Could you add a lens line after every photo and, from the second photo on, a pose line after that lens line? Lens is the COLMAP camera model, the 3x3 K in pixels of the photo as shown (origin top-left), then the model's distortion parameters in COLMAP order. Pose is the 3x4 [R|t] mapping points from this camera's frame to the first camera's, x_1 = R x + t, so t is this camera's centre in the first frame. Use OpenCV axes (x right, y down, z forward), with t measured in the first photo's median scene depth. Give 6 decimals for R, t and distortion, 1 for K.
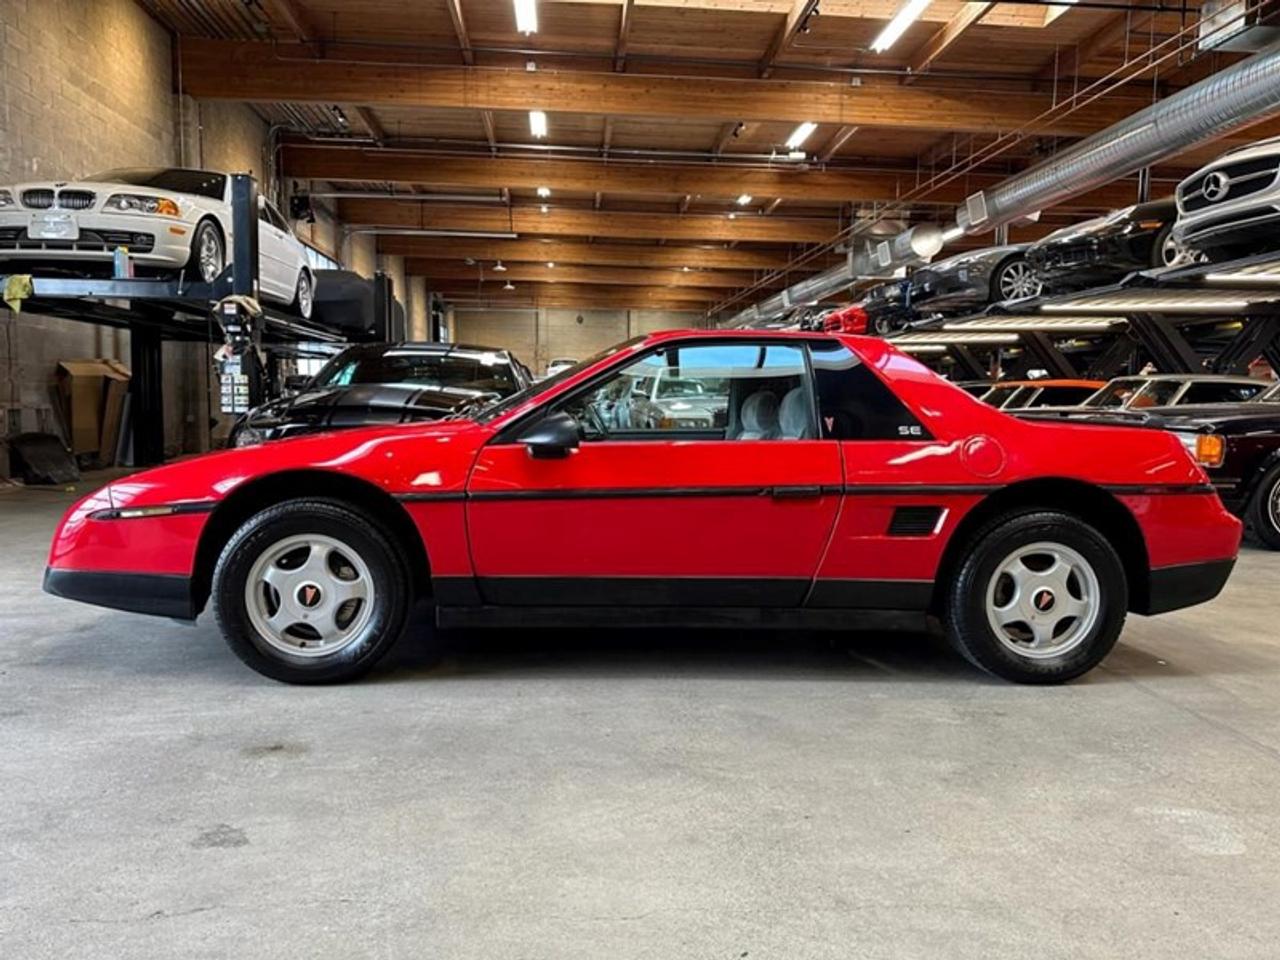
lens RADIAL K [[907.8, 0, 637.2], [0, 907.8, 500.4], [0, 0, 1]] dist [0.029954, -0.060662]
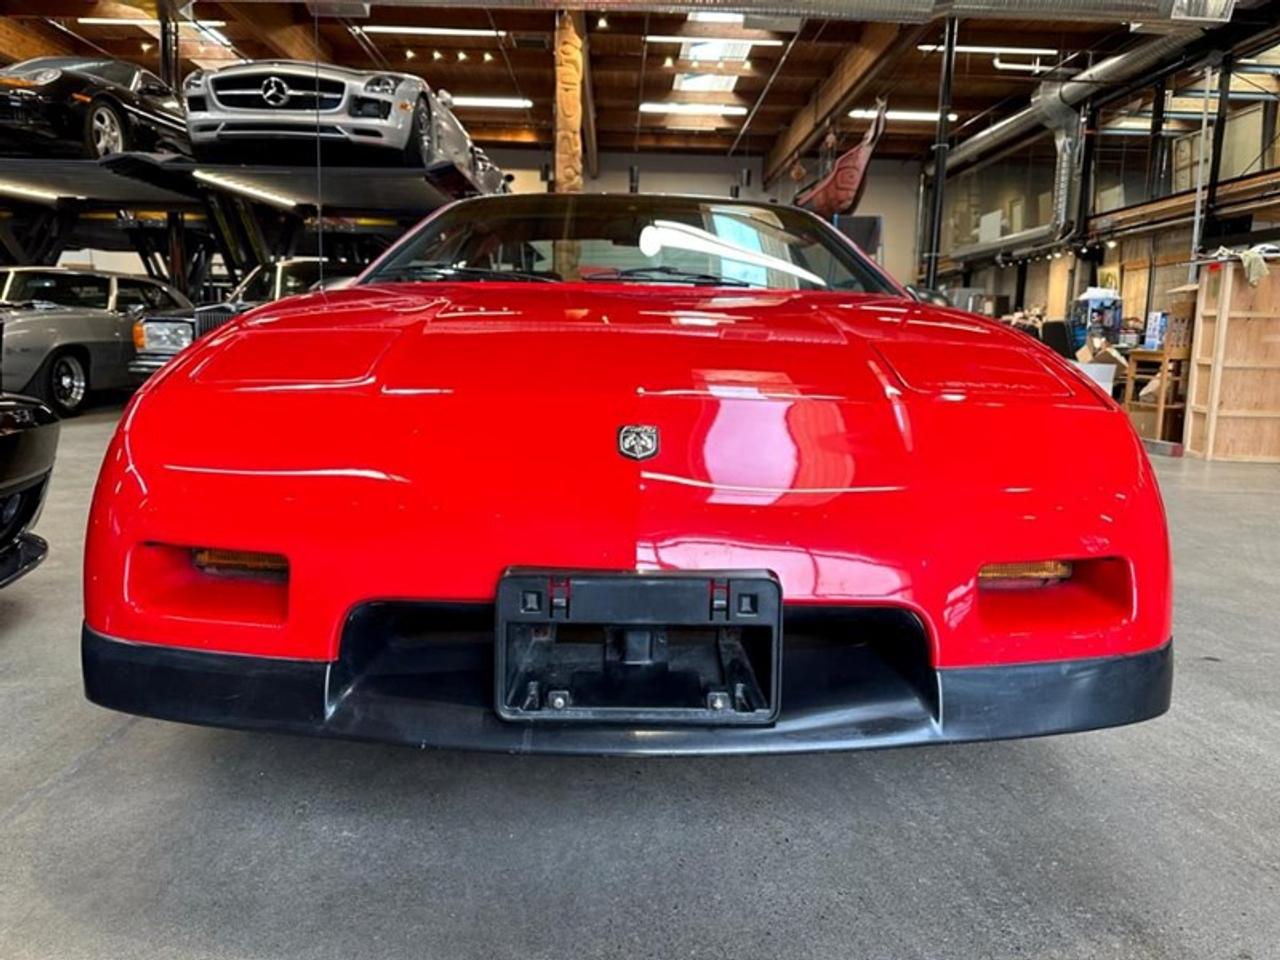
lens RADIAL K [[910.5, 0, 640.0], [0, 910.5, 480.0], [0, 0, 1]] dist [0.014584, -0.022520]
pose [[0.052304, -0.162752, 0.985280, -0.268482], [0.086016, 0.983698, 0.157925, -0.018666], [-0.994920, 0.076490, 0.065450, 0.312489]]
